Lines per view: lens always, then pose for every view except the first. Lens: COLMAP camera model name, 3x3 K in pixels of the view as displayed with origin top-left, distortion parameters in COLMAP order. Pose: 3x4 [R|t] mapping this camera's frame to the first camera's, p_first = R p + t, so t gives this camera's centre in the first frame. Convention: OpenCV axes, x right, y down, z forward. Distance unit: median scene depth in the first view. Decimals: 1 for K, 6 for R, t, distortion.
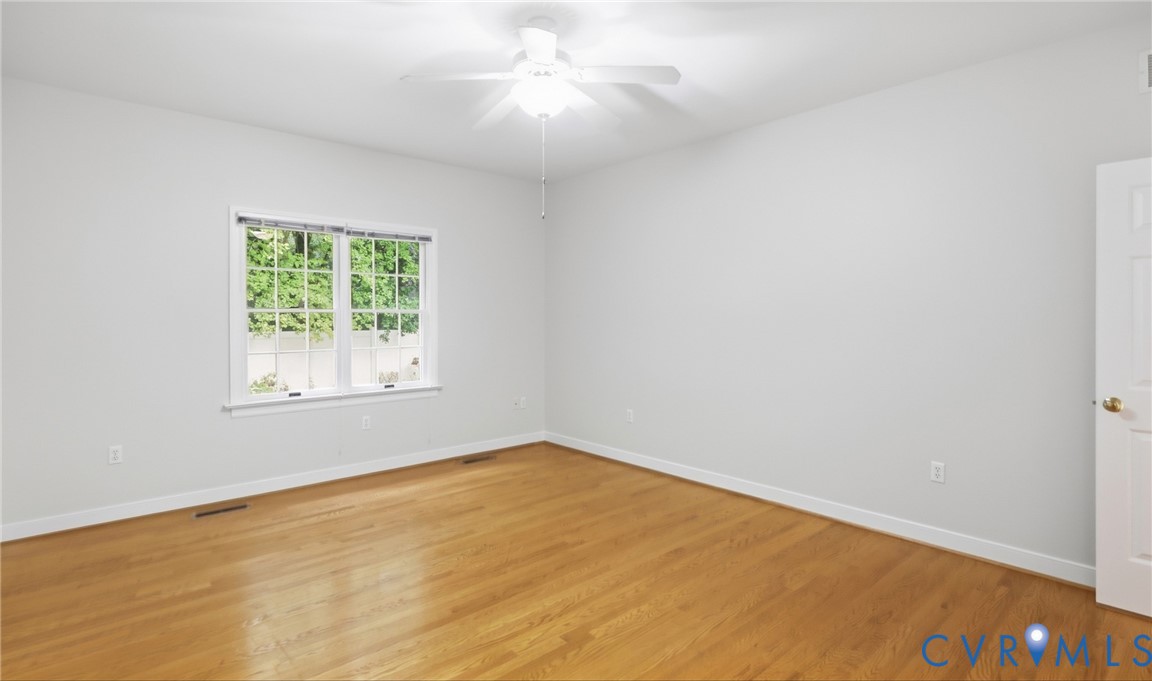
lens RADIAL K [[569.5, 0, 568.6], [0, 569.5, 314.8], [0, 0, 1]] dist [-0.001705, -0.000687]
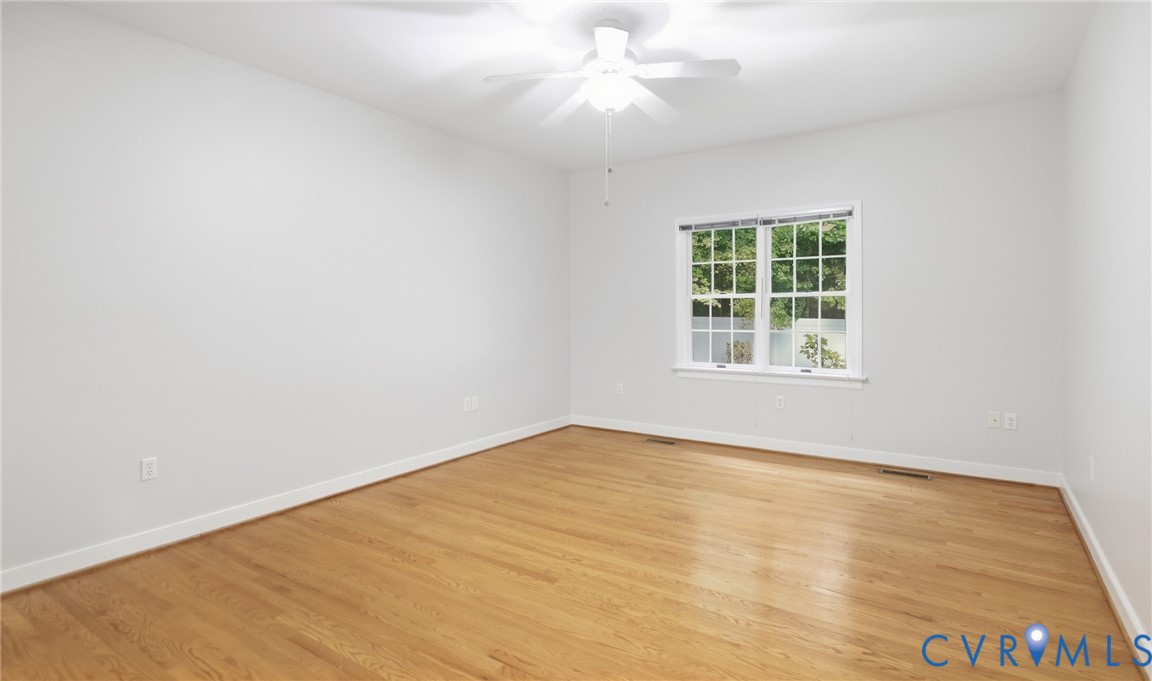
lens RADIAL K [[569.5, 0, 568.6], [0, 569.5, 314.8], [0, 0, 1]] dist [-0.001705, -0.000687]
pose [[0.255852, 0.017201, -0.966563, 0.560882], [0.012357, 0.999702, 0.021061, 0.002602], [0.966637, -0.017332, 0.255563, 0.364796]]
